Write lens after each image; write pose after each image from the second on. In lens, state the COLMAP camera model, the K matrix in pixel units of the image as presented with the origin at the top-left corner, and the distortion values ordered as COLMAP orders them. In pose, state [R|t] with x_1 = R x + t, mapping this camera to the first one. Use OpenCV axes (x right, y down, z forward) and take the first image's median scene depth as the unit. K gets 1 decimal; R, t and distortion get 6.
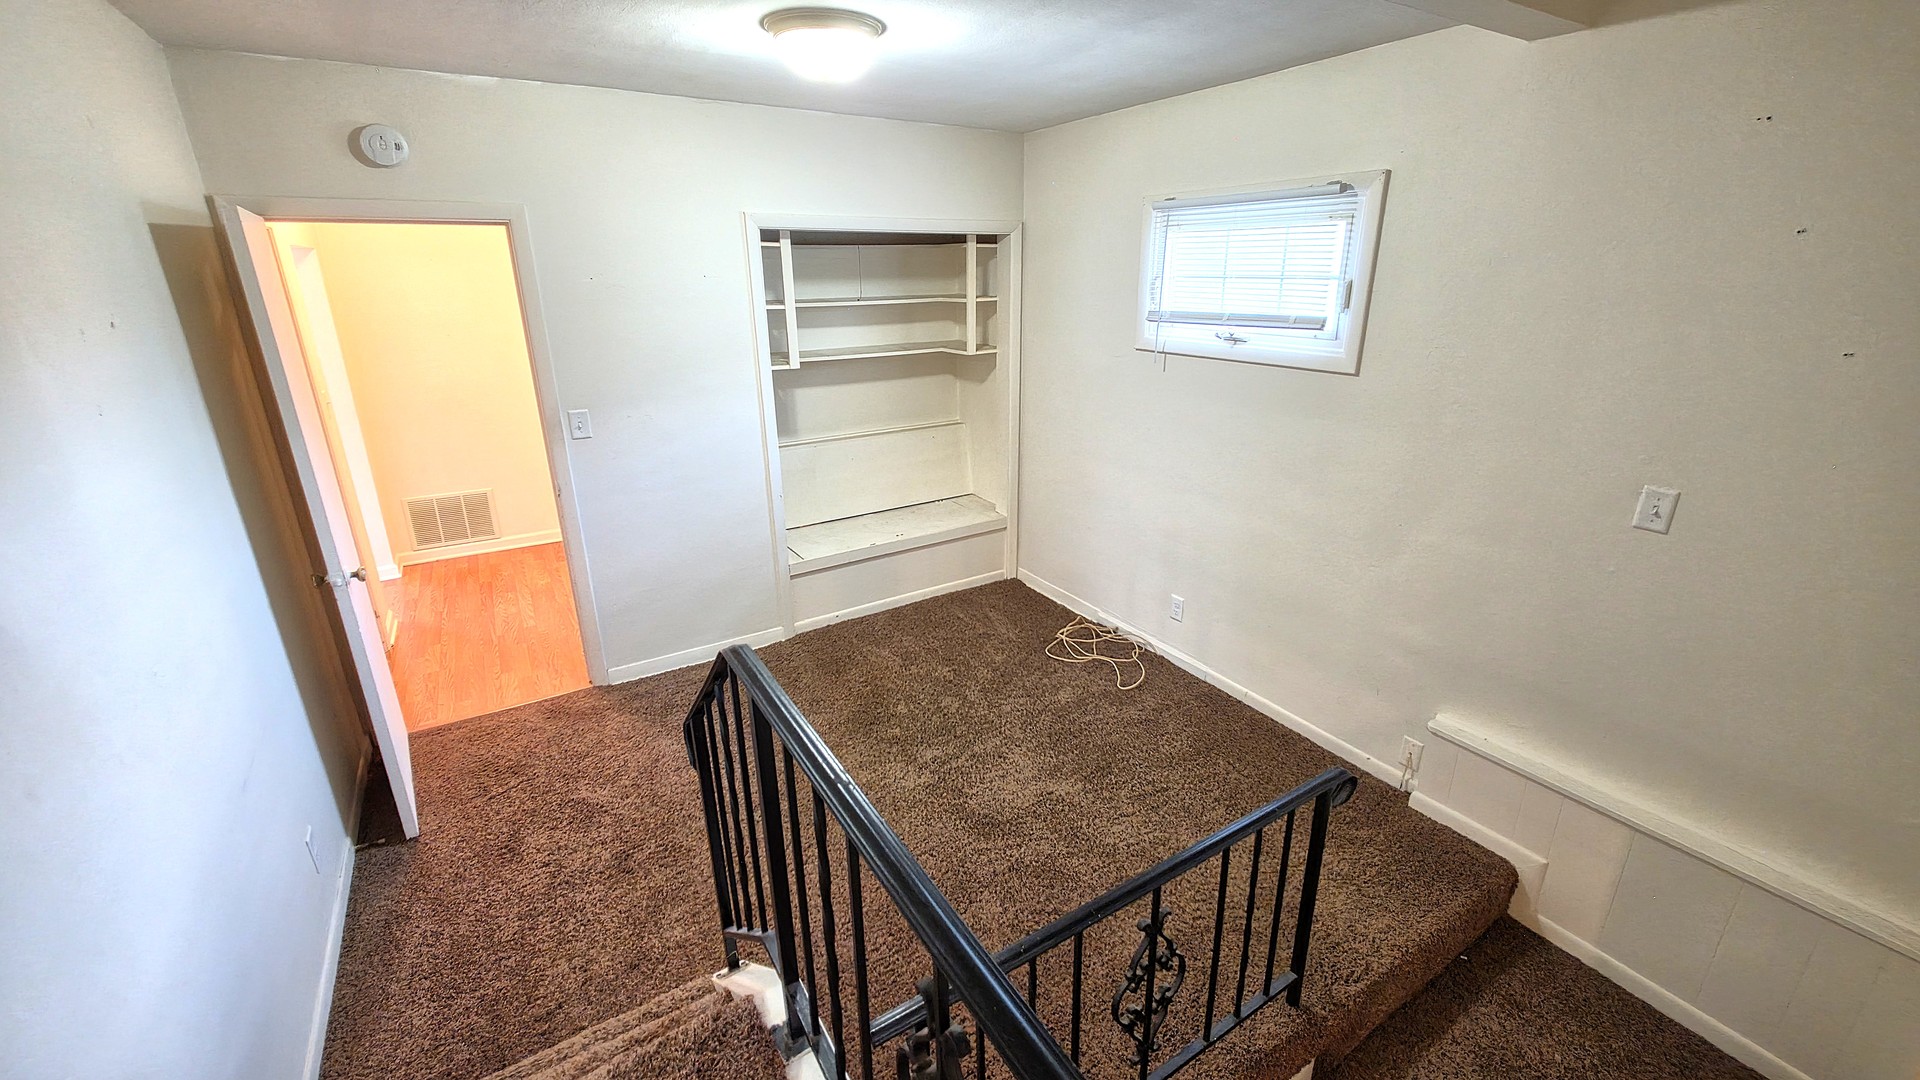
lens RADIAL K [[767.3, 0, 965.5], [0, 767.3, 523.4], [0, 0, 1]] dist [-0.000381, -0.000358]
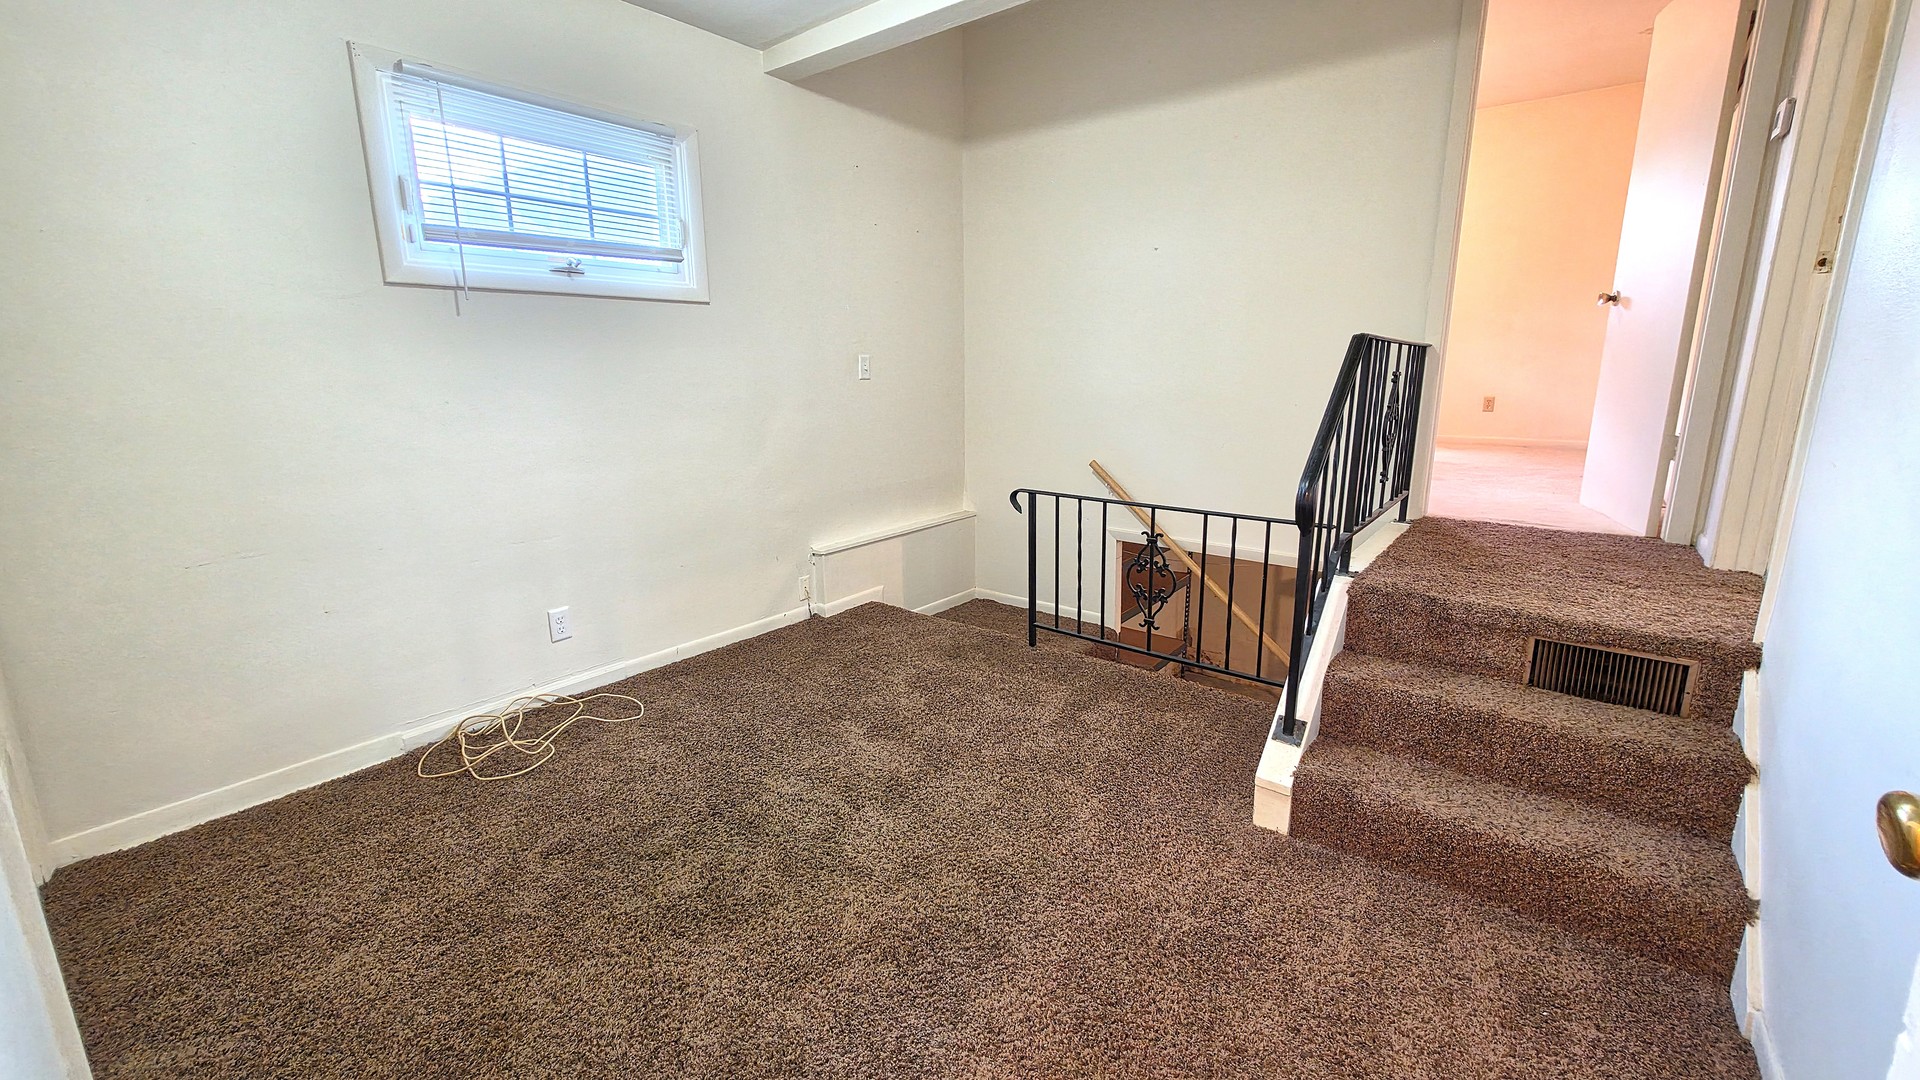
lens RADIAL K [[767.3, 0, 965.5], [0, 767.3, 523.4], [0, 0, 1]] dist [-0.000381, -0.000358]
pose [[-0.349239, -0.179305, 0.919719, -0.657233], [0.303446, 0.906989, 0.292048, -0.098057], [-0.886540, 0.381079, -0.262346, 0.940609]]
